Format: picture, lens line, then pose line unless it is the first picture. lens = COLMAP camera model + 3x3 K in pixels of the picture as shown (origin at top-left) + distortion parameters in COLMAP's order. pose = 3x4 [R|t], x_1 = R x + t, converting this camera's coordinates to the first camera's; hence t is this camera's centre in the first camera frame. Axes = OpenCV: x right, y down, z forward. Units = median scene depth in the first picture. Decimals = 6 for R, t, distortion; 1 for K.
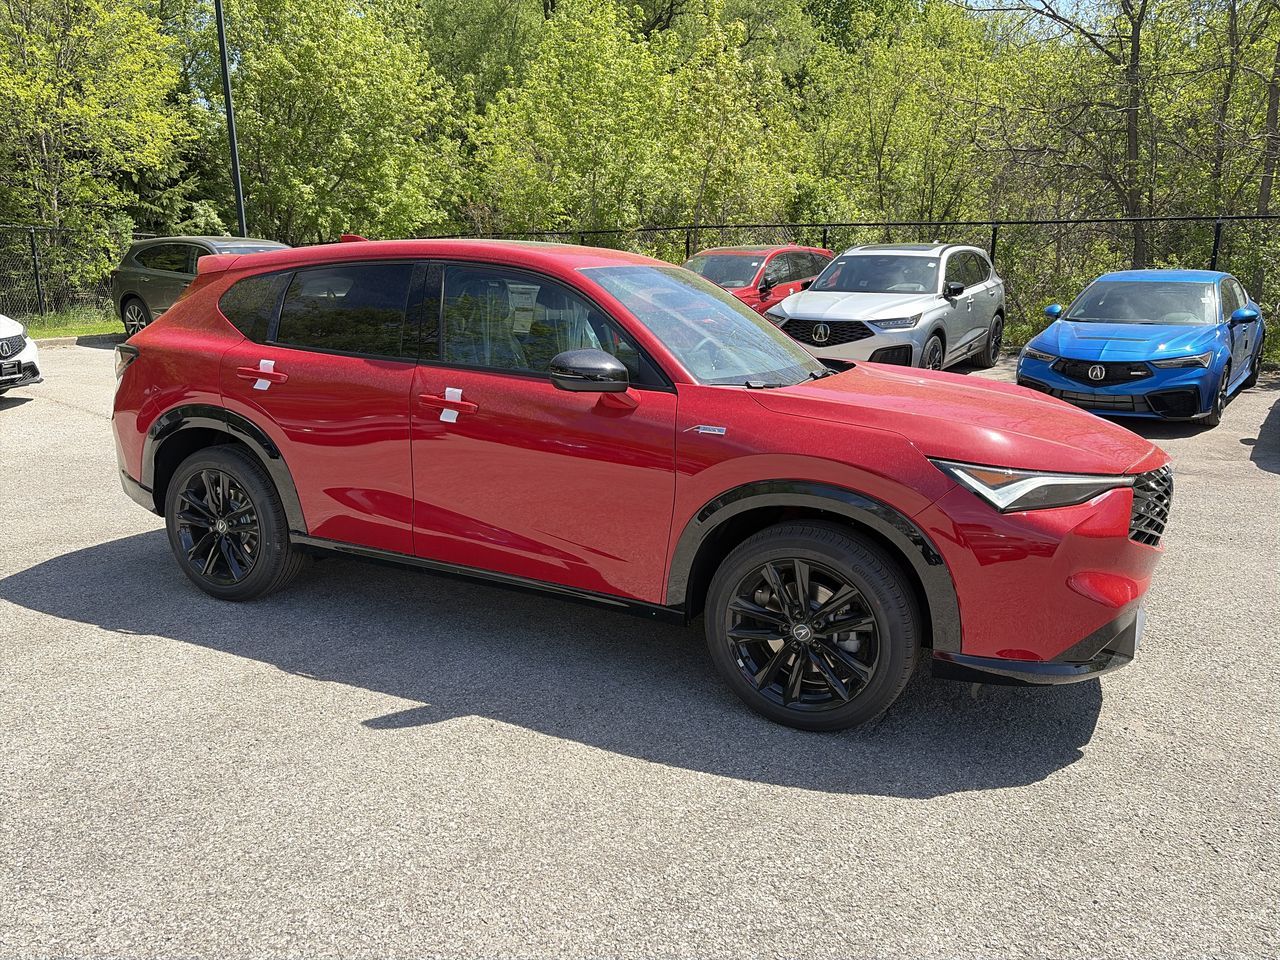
lens RADIAL K [[962.8, 0, 632.8], [0, 962.8, 490.1], [0, 0, 1]] dist [0.053197, -0.051461]
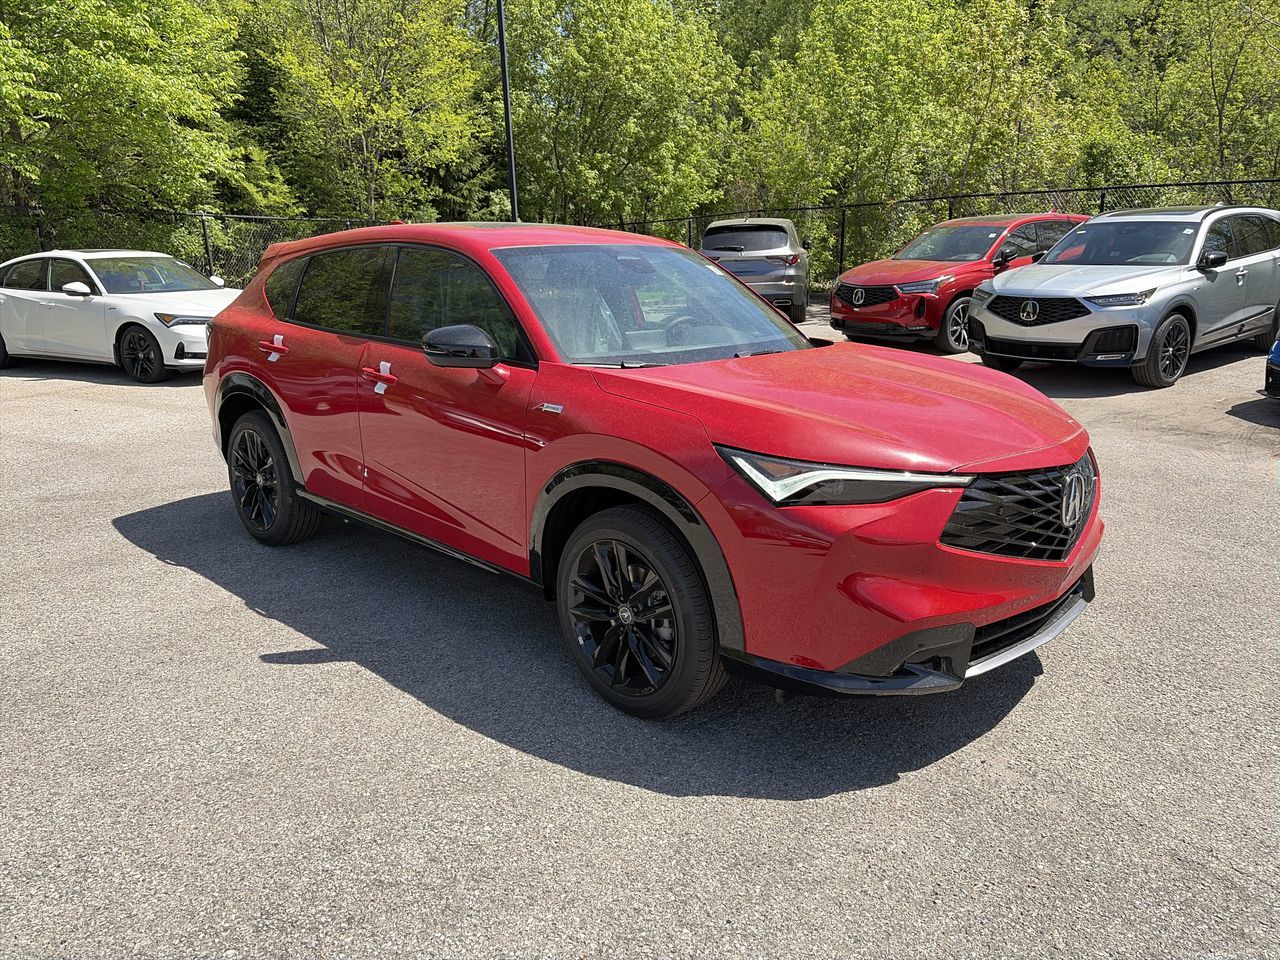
lens RADIAL K [[962.8, 0, 632.8], [0, 962.8, 490.1], [0, 0, 1]] dist [0.053197, -0.051461]
pose [[0.946078, 0.060983, -0.318145, 0.378934], [-0.053865, 0.998063, 0.031134, -0.009502], [0.319428, -0.012318, 0.947531, 0.050841]]
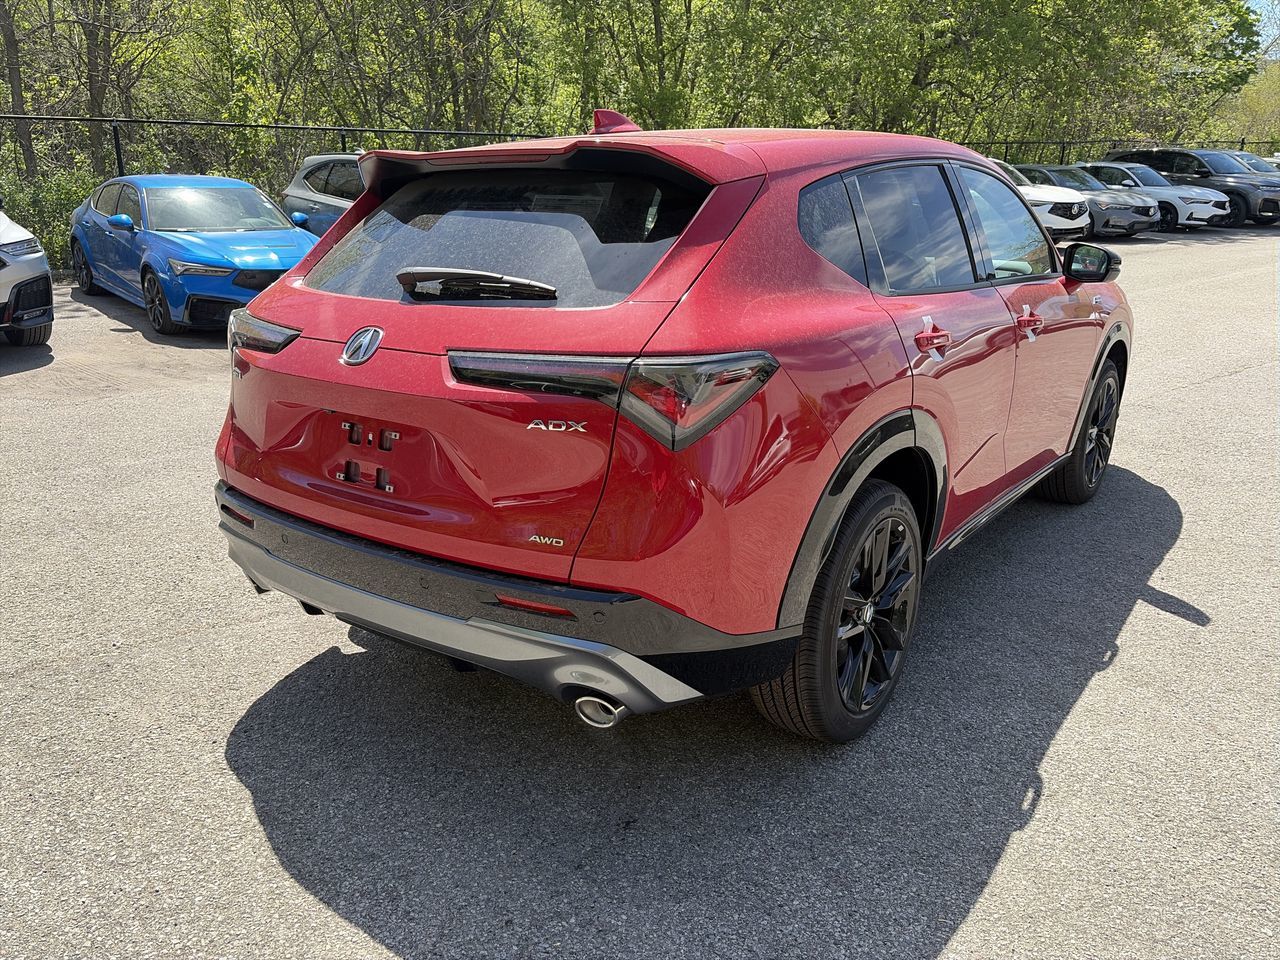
lens RADIAL K [[962.8, 0, 632.8], [0, 962.8, 490.1], [0, 0, 1]] dist [0.053197, -0.051461]
pose [[0.200467, -0.306368, 0.930565, -1.024646], [0.221392, 0.939443, 0.261598, -0.231139], [-0.954358, 0.153578, 0.256154, 1.008754]]
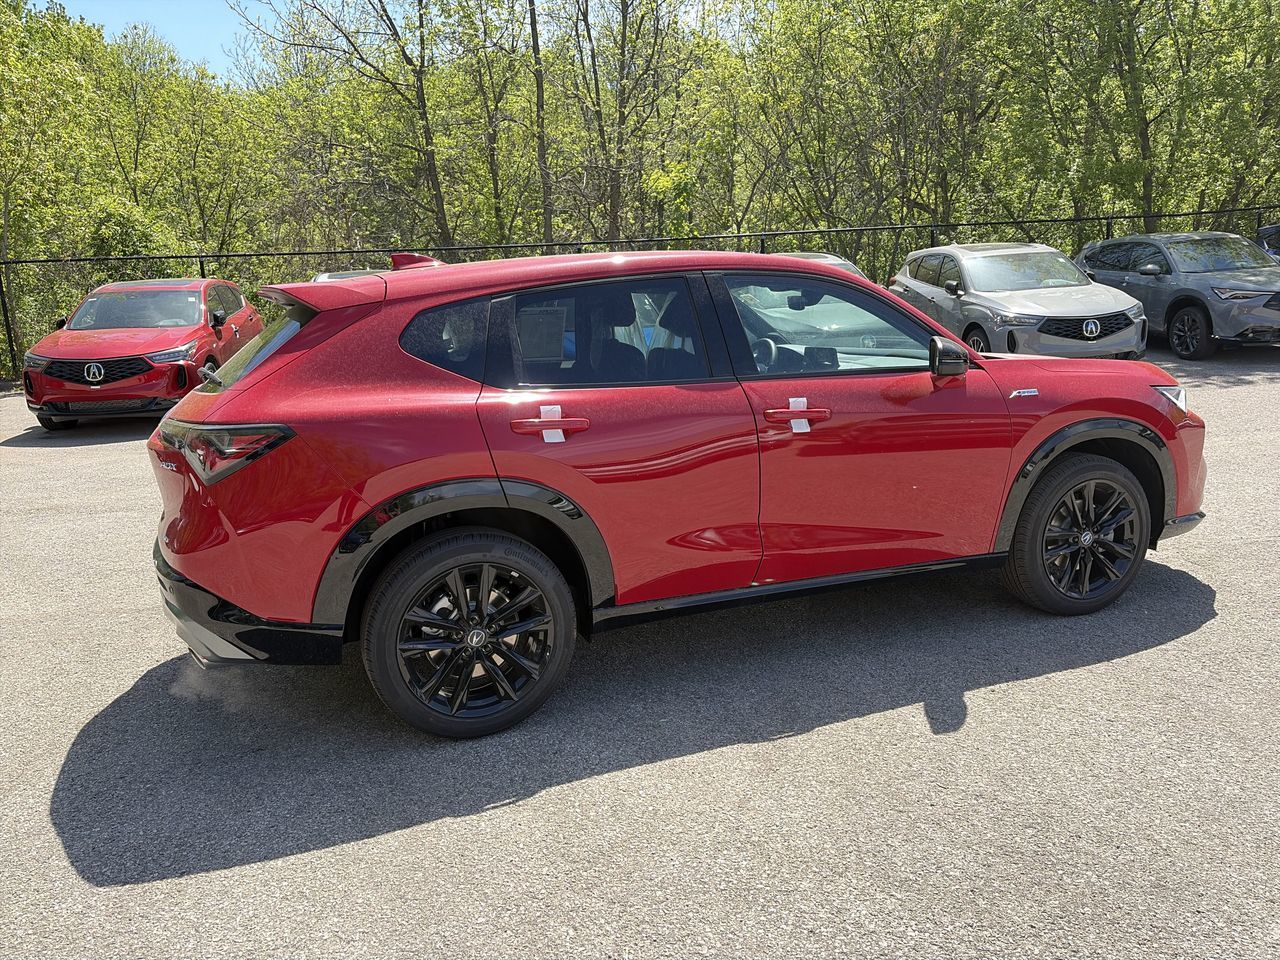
lens RADIAL K [[962.8, 0, 632.8], [0, 962.8, 490.1], [0, 0, 1]] dist [0.053197, -0.051461]
pose [[0.682763, -0.195501, 0.703999, -0.876578], [0.219632, 0.973890, 0.057443, -0.093914], [-0.696847, 0.115400, 0.707875, 0.387986]]
